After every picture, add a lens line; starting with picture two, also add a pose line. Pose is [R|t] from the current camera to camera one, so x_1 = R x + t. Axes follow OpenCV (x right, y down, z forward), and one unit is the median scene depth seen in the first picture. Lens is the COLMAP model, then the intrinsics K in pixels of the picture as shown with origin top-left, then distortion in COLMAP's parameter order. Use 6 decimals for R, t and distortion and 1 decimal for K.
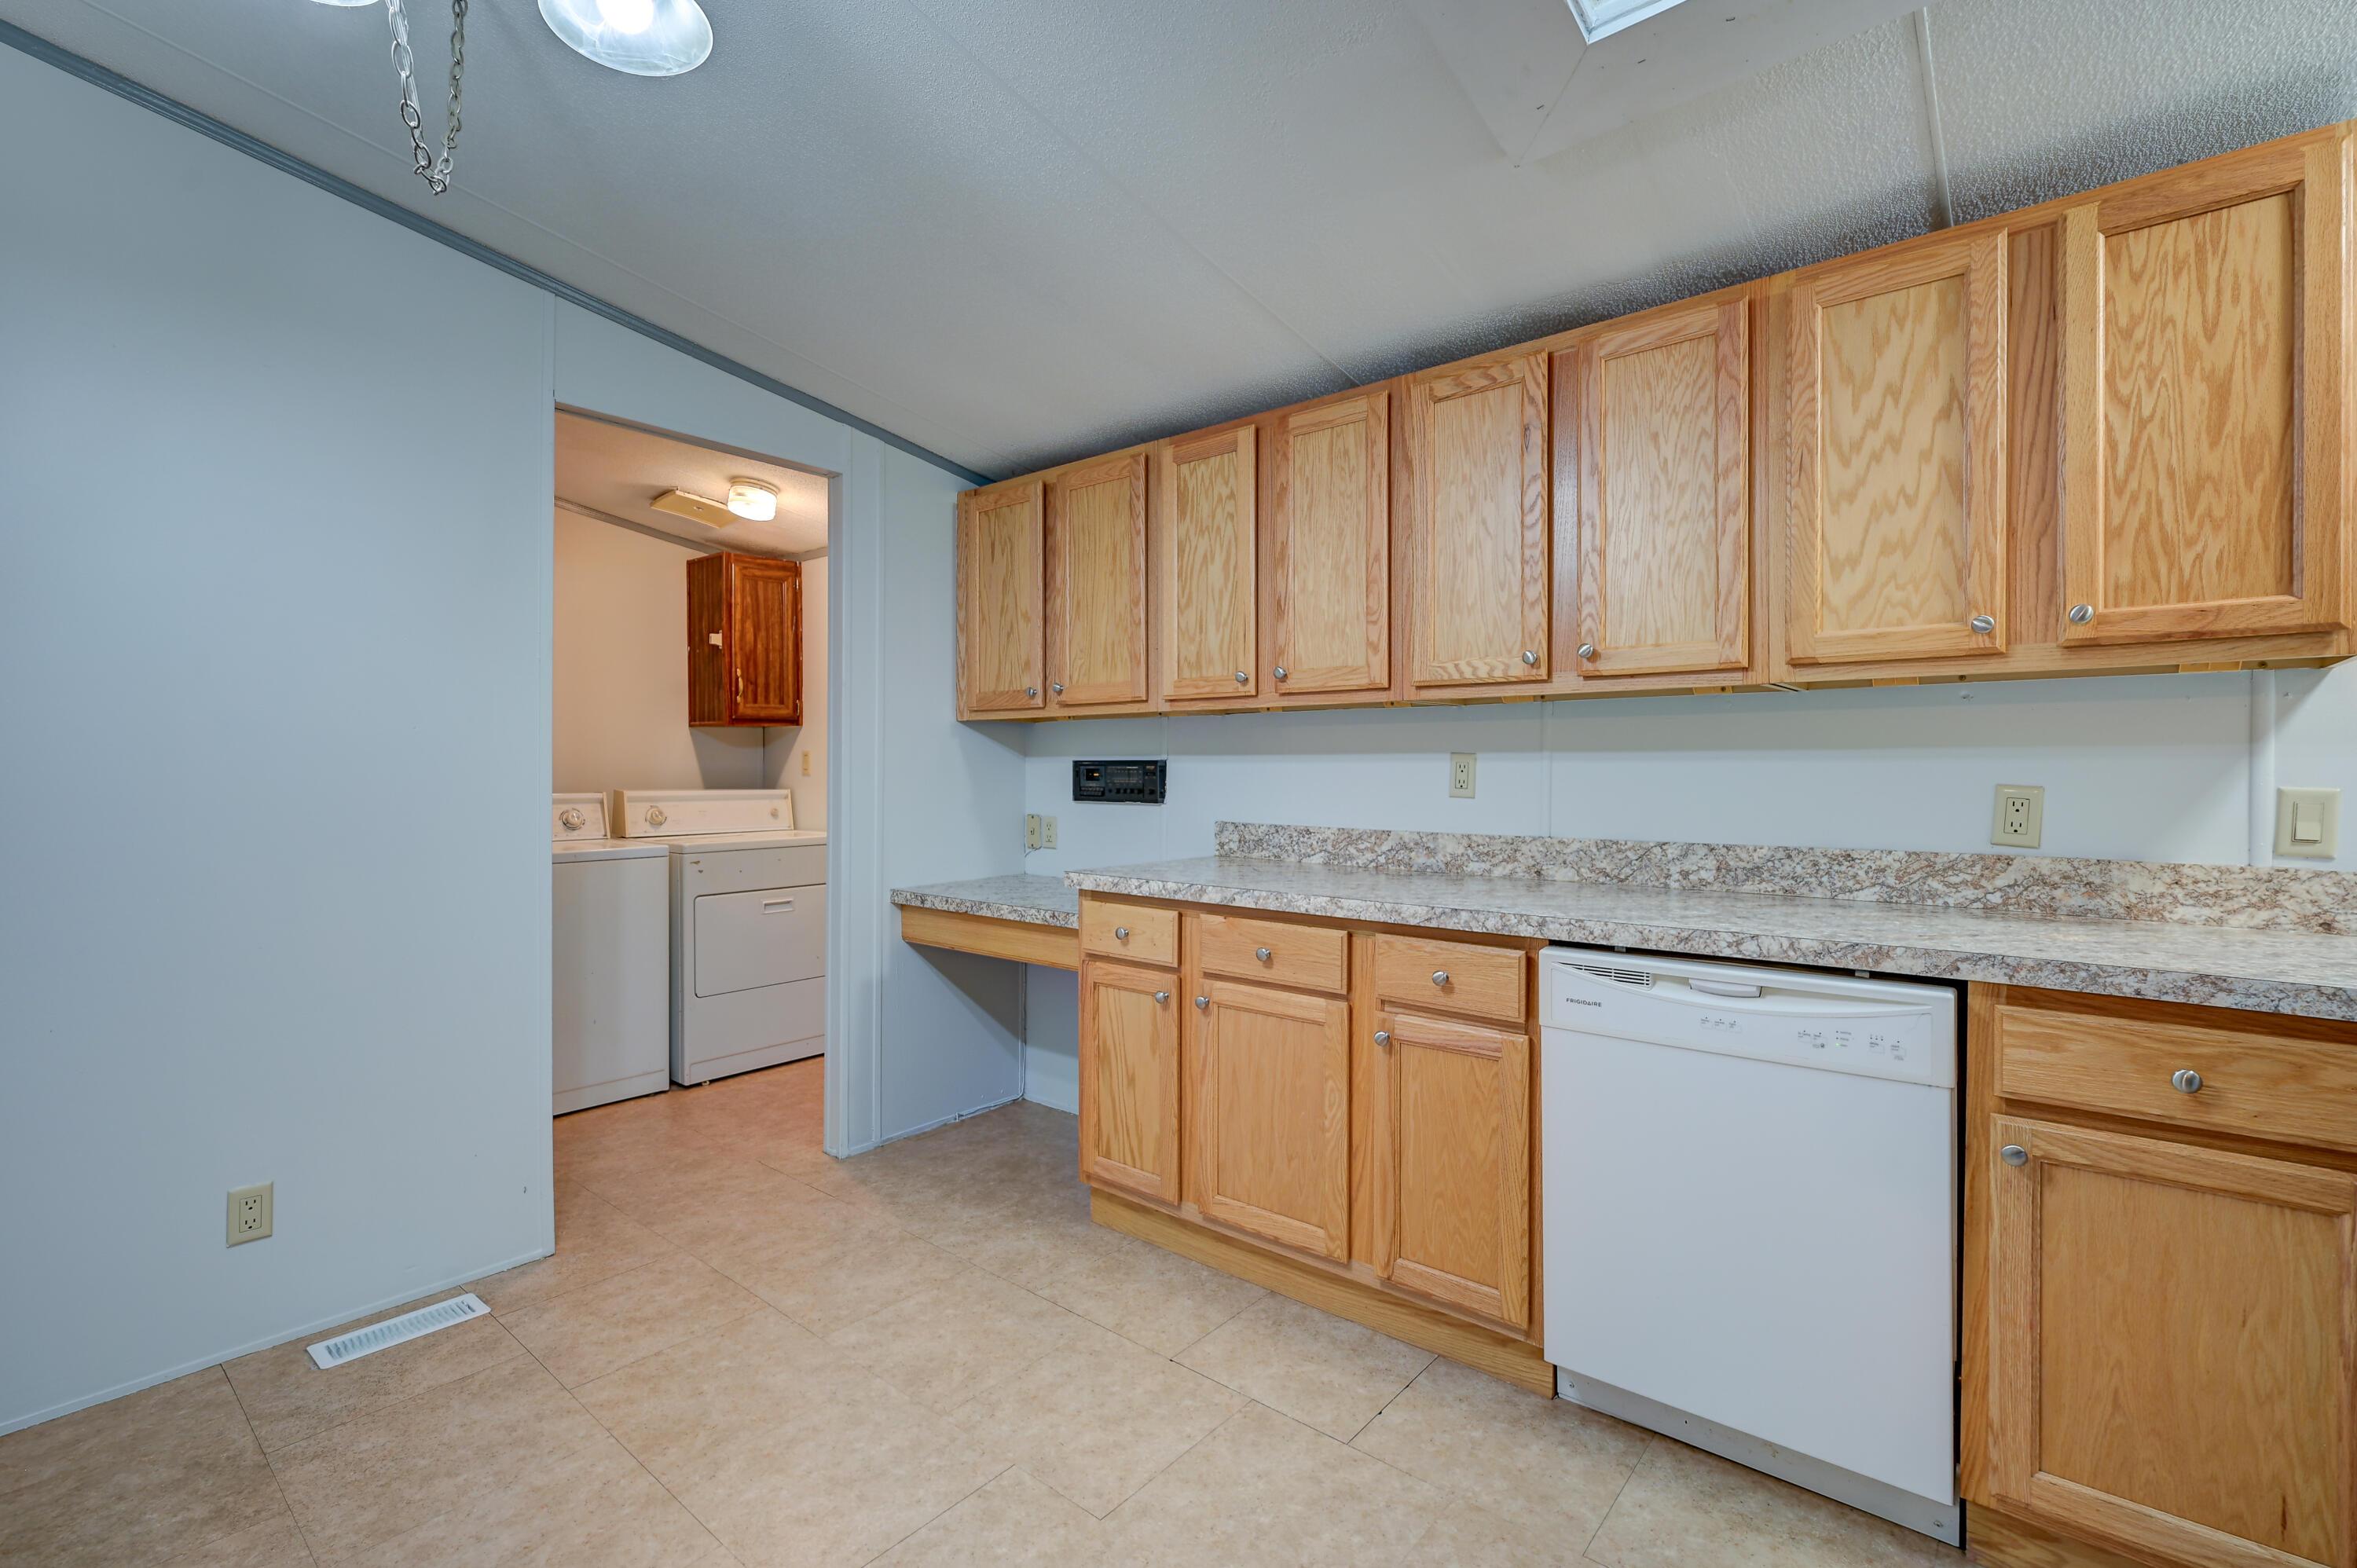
lens RADIAL K [[1035.6, 0, 1184.9], [0, 1035.6, 772.2], [0, 0, 1]] dist [-0.000684, 0.001009]
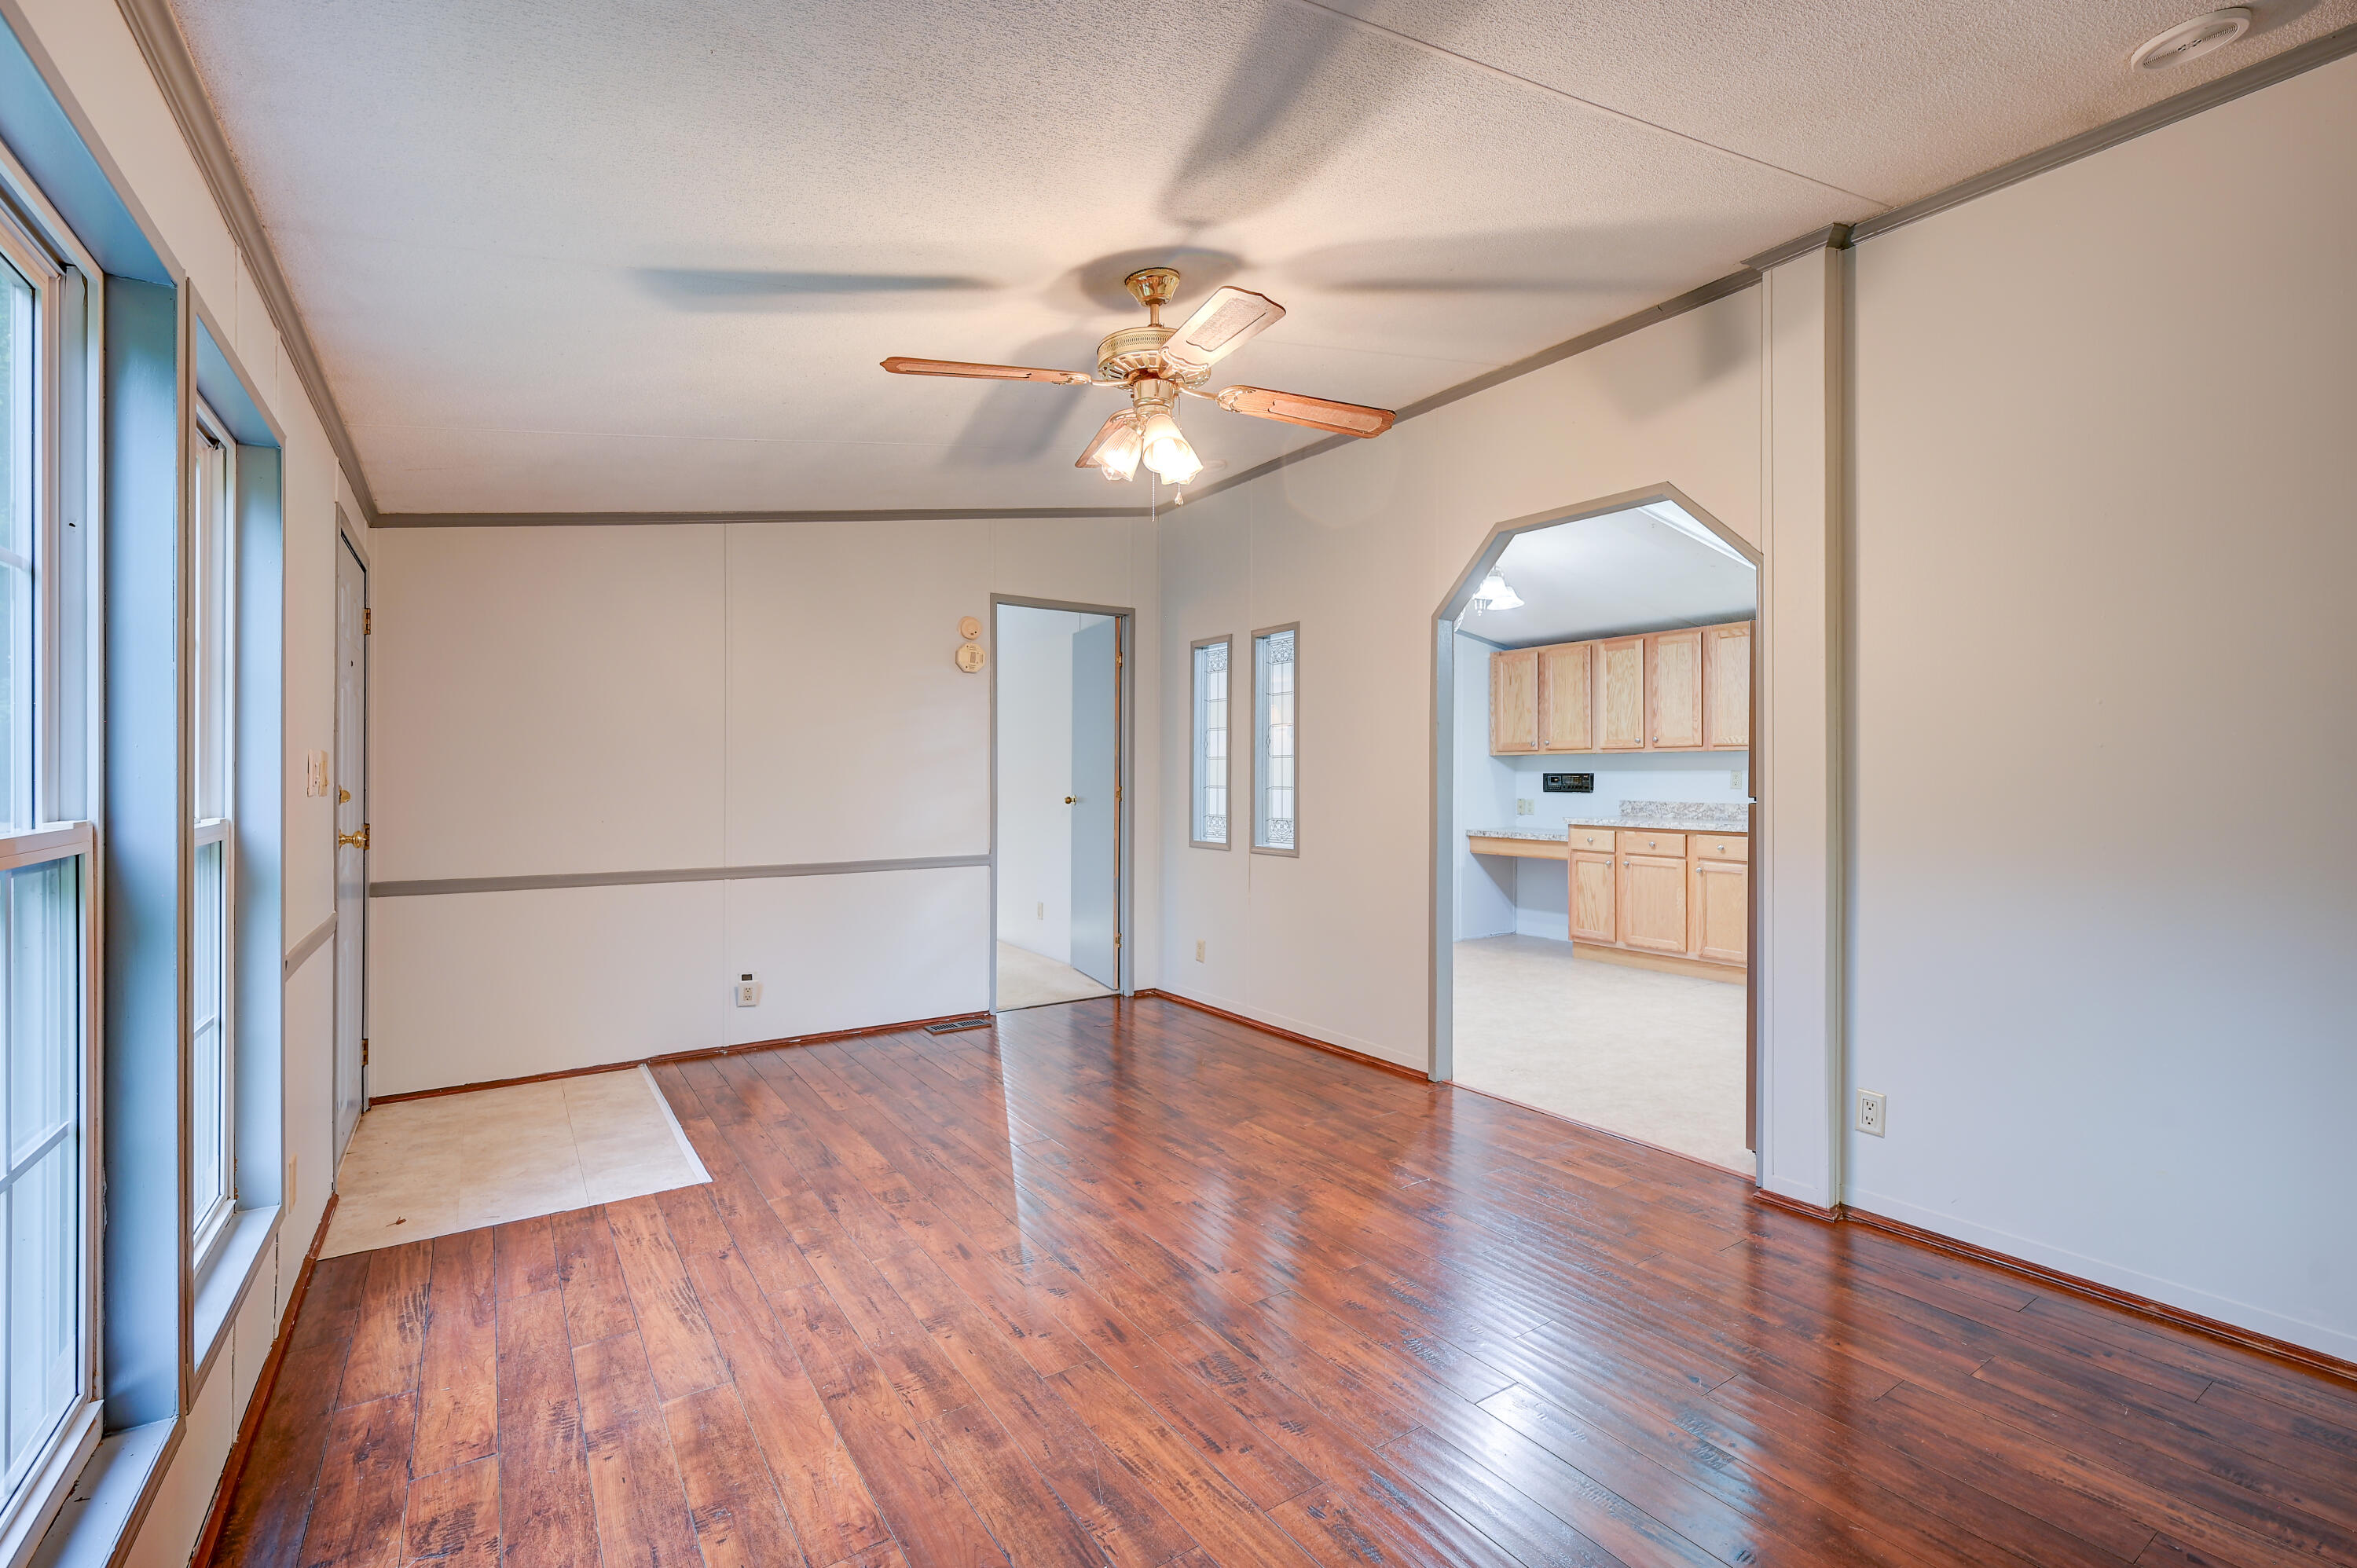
lens RADIAL K [[1035.6, 0, 1188.3], [0, 1035.6, 776.5], [0, 0, 1]] dist [-0.000684, 0.001009]
pose [[0.961062, -0.003036, -0.276317, -0.313576], [0.002650, 0.999995, -0.001771, -0.003355], [0.276321, 0.000970, 0.961065, -1.794040]]
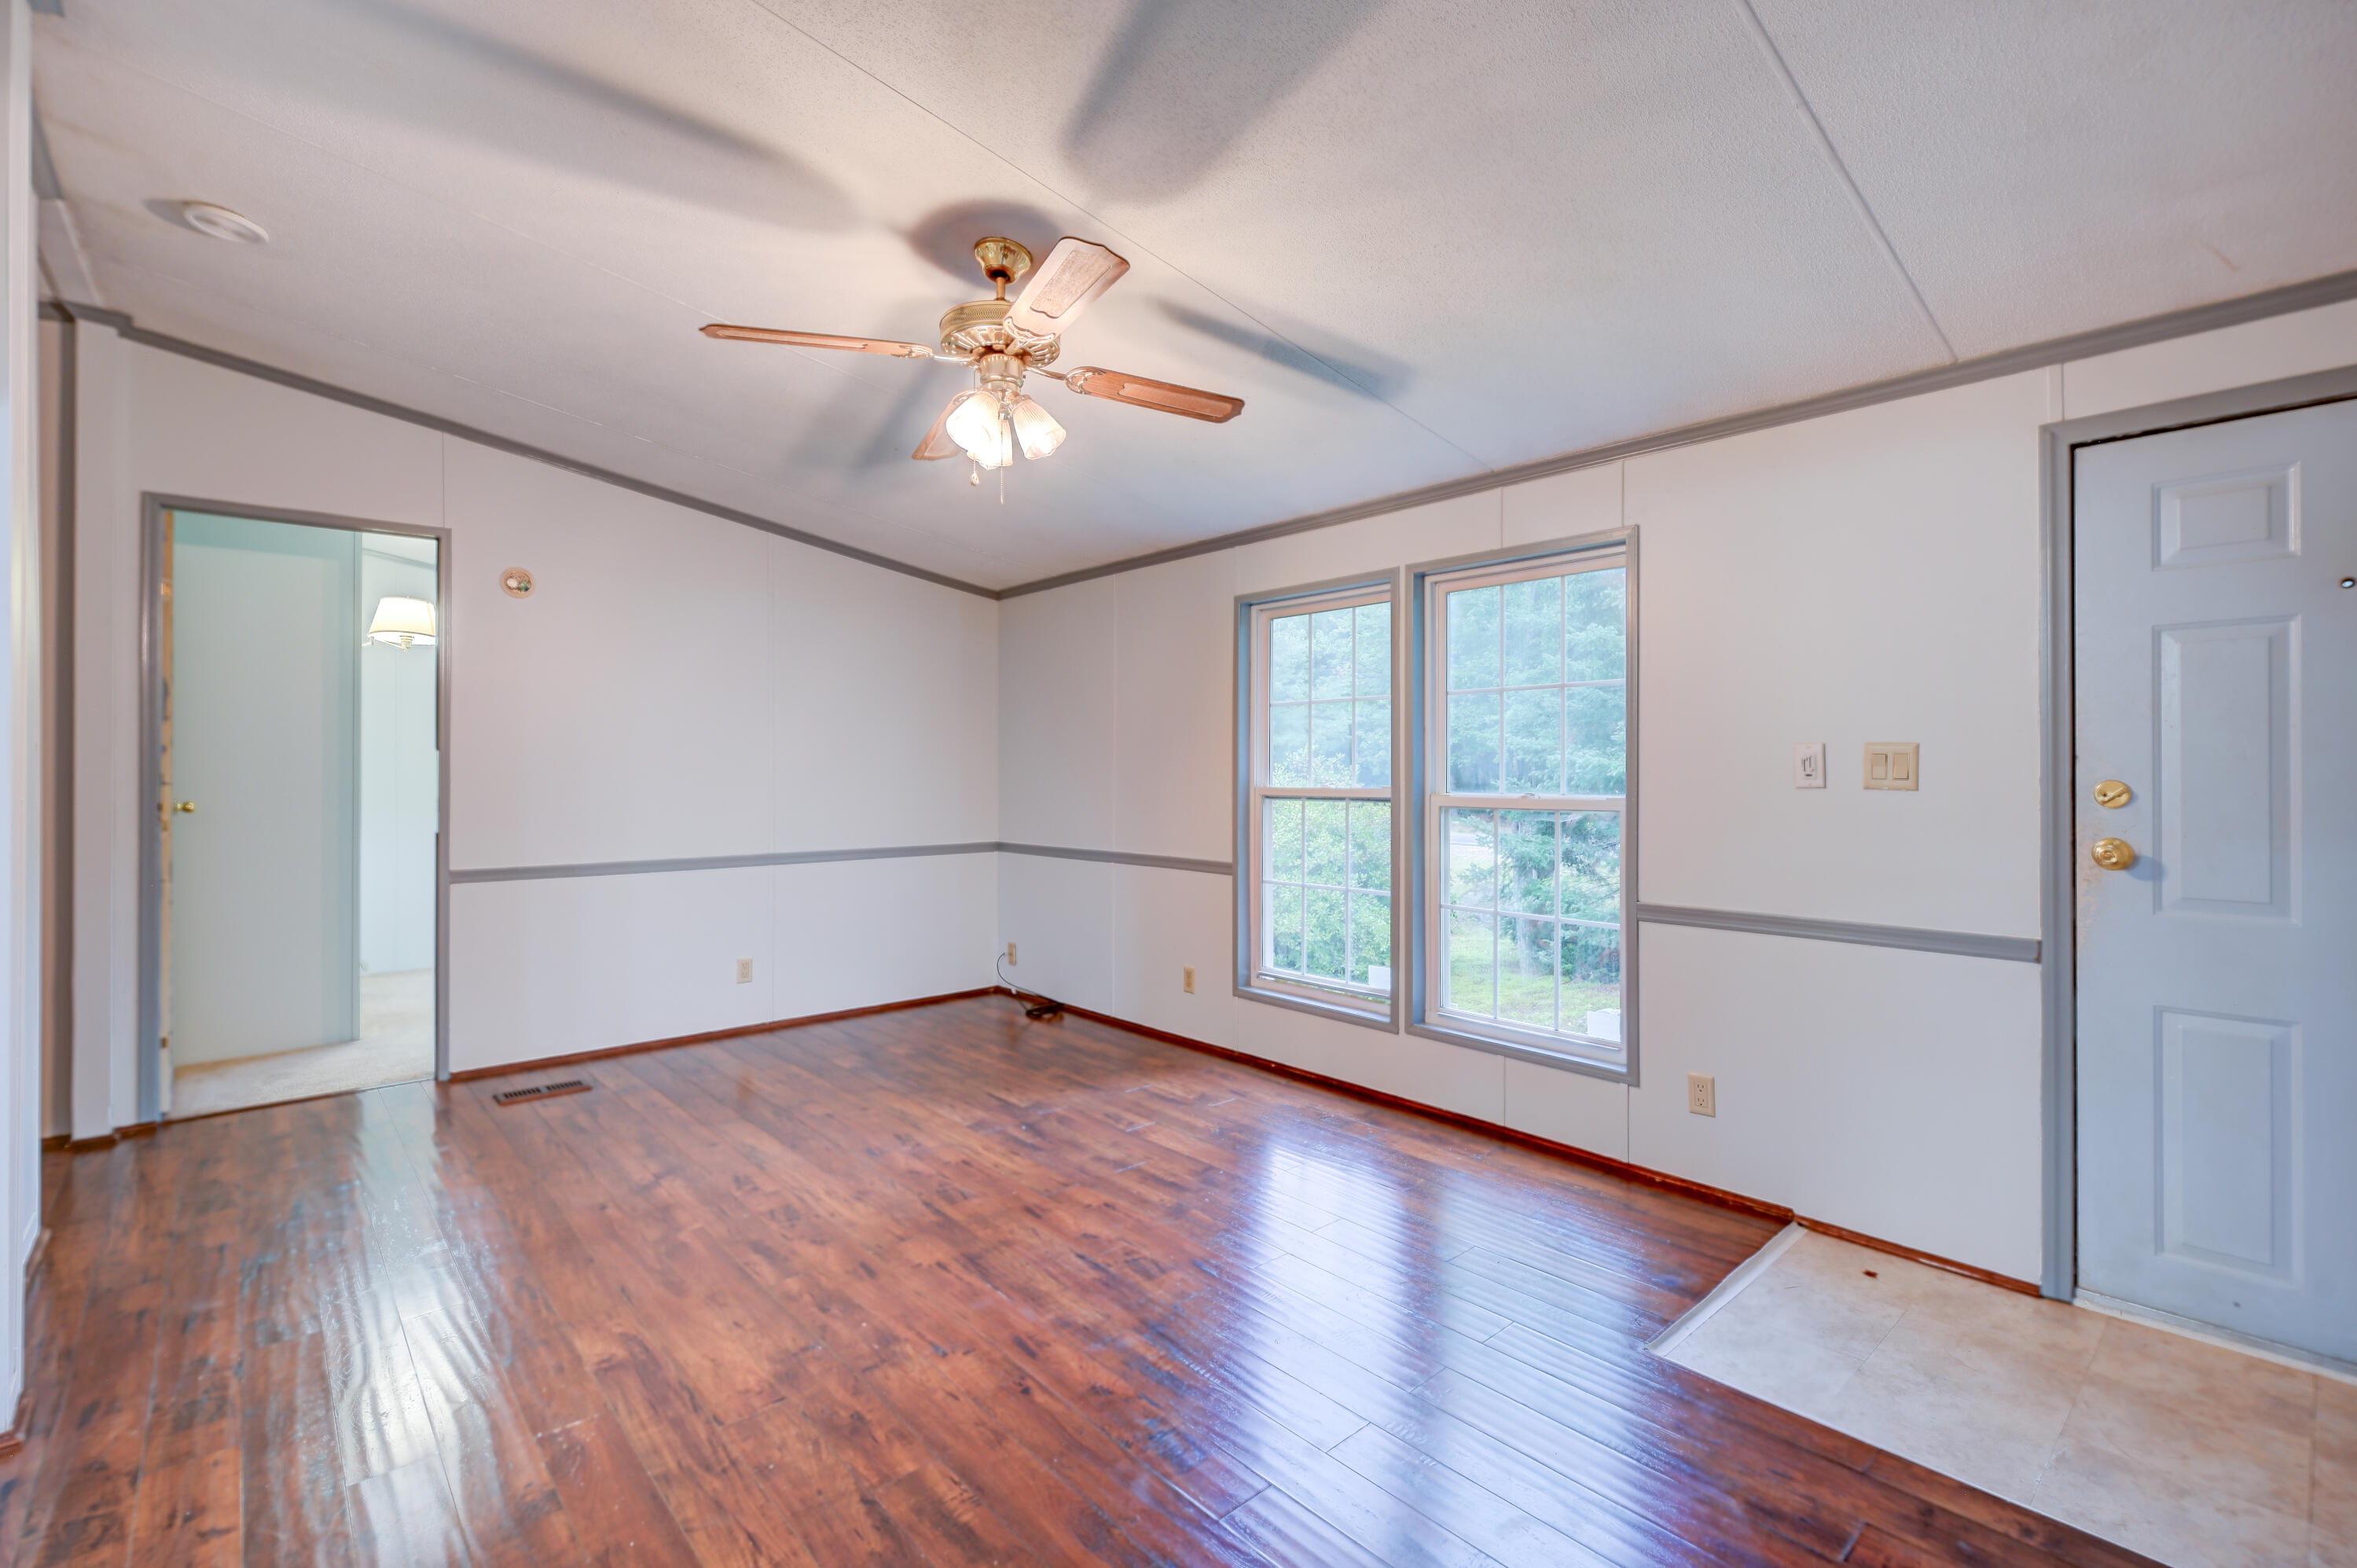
lens RADIAL K [[1035.7, 0, 1185.0], [0, 1035.7, 776.0], [0, 0, 1]] dist [-0.000684, 0.001009]
pose [[-0.990291, -0.003135, 0.138975, -0.931330], [-0.002363, 0.999981, 0.005722, -0.004640], [-0.138990, 0.005338, -0.990279, 0.104525]]
